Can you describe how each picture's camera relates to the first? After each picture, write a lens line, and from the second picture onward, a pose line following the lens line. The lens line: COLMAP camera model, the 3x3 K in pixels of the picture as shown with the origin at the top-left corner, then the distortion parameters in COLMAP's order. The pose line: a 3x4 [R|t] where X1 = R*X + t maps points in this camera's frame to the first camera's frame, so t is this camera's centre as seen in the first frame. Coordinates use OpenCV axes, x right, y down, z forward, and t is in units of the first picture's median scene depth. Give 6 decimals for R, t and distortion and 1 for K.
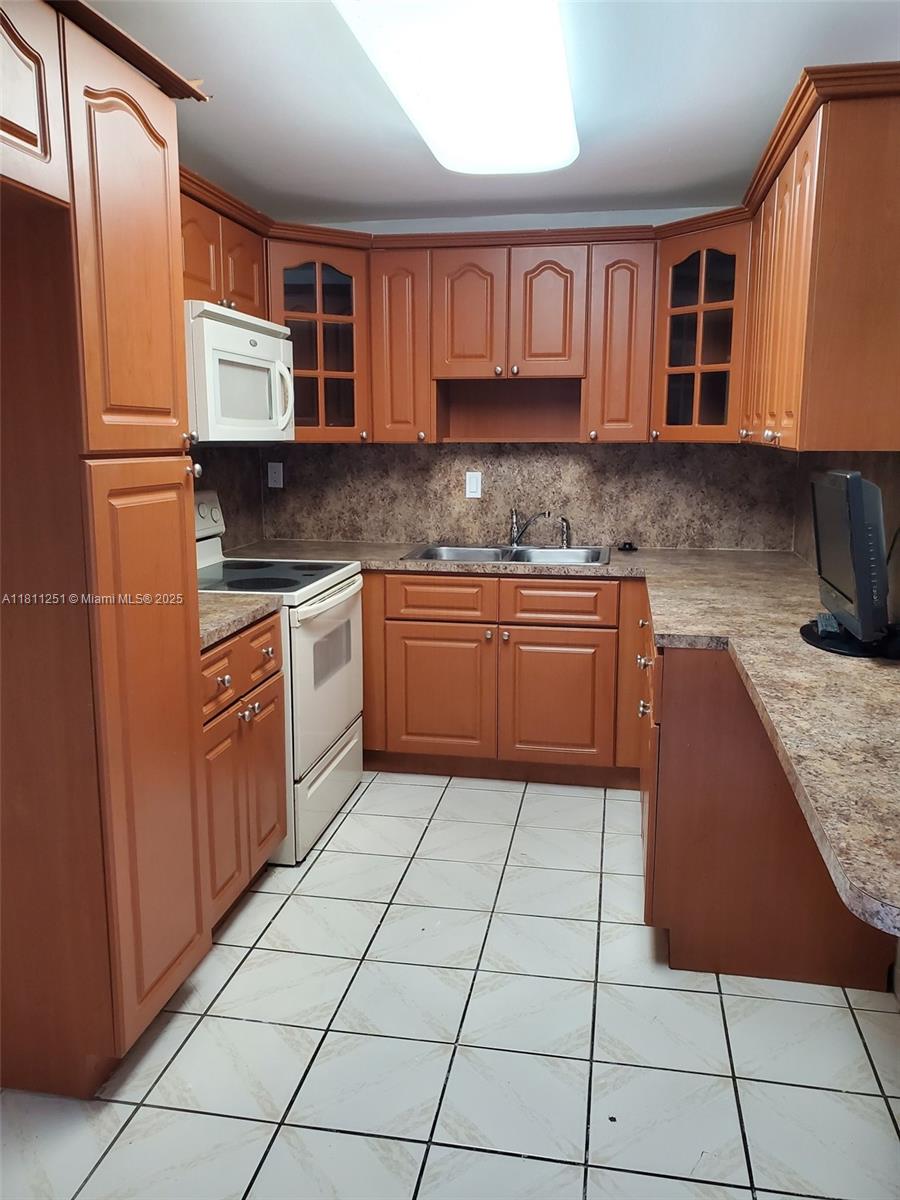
lens RADIAL K [[956.7, 0, 455.0], [0, 956.7, 609.3], [0, 0, 1]] dist [0.054401, -0.057265]
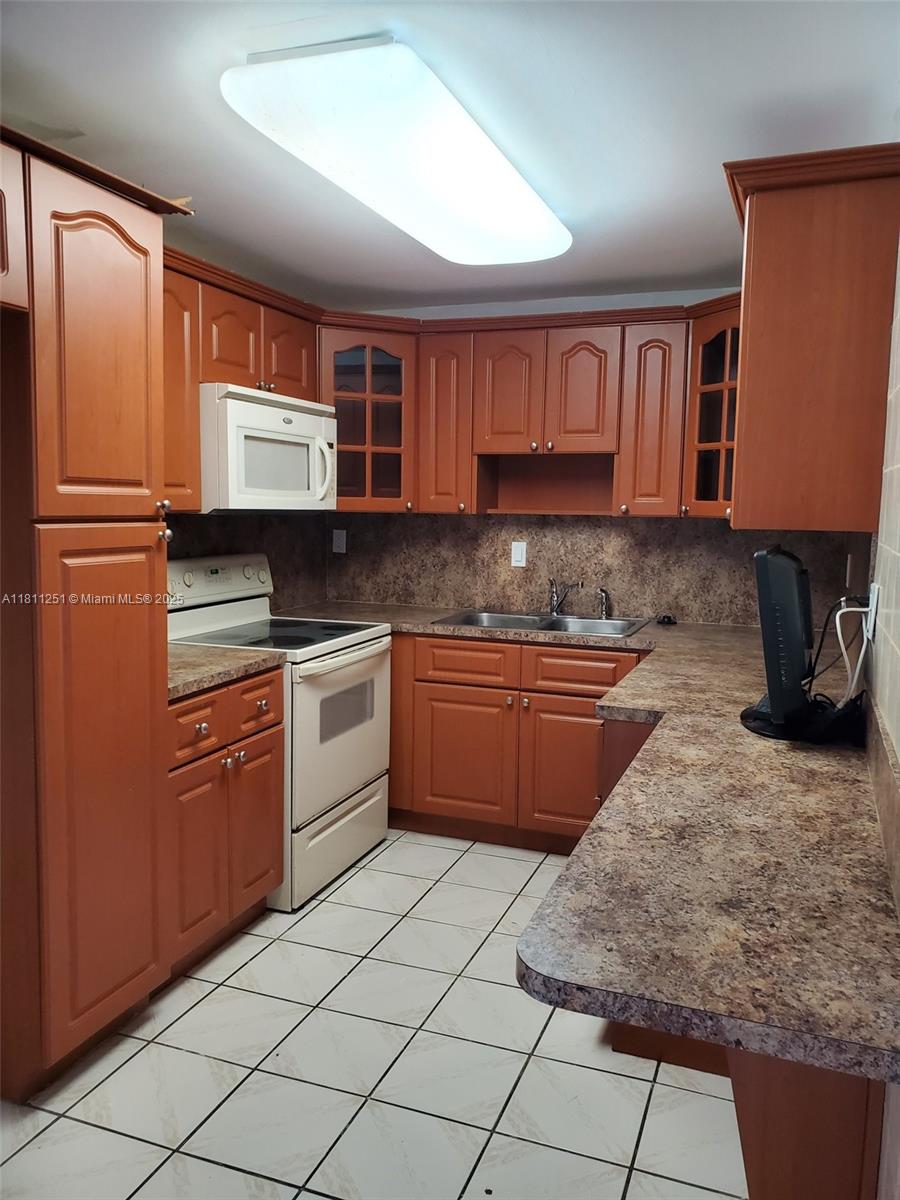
lens RADIAL K [[956.7, 0, 453.4], [0, 956.7, 605.7], [0, 0, 1]] dist [0.054401, -0.057265]
pose [[0.982988, 0.034919, -0.180321, 0.161088], [-0.048021, 0.996473, -0.068810, -0.001478], [0.177283, 0.076299, 0.981198, -0.016255]]
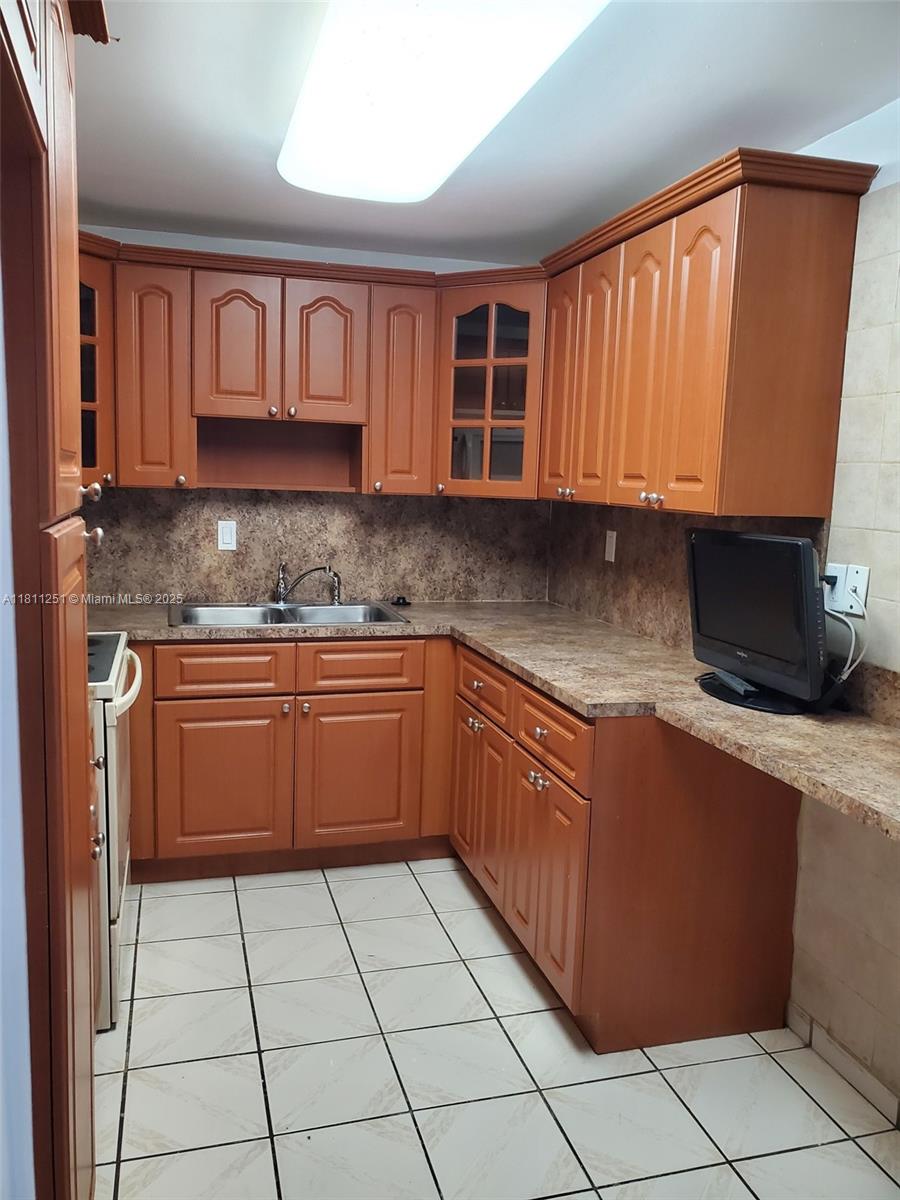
lens RADIAL K [[956.7, 0, 471.5], [0, 956.7, 609.0], [0, 0, 1]] dist [0.054401, -0.057265]
pose [[0.889782, -0.035218, 0.455025, -0.216942], [0.052439, 0.998304, -0.025276, -0.034164], [-0.453363, 0.046351, 0.890120, 0.136744]]
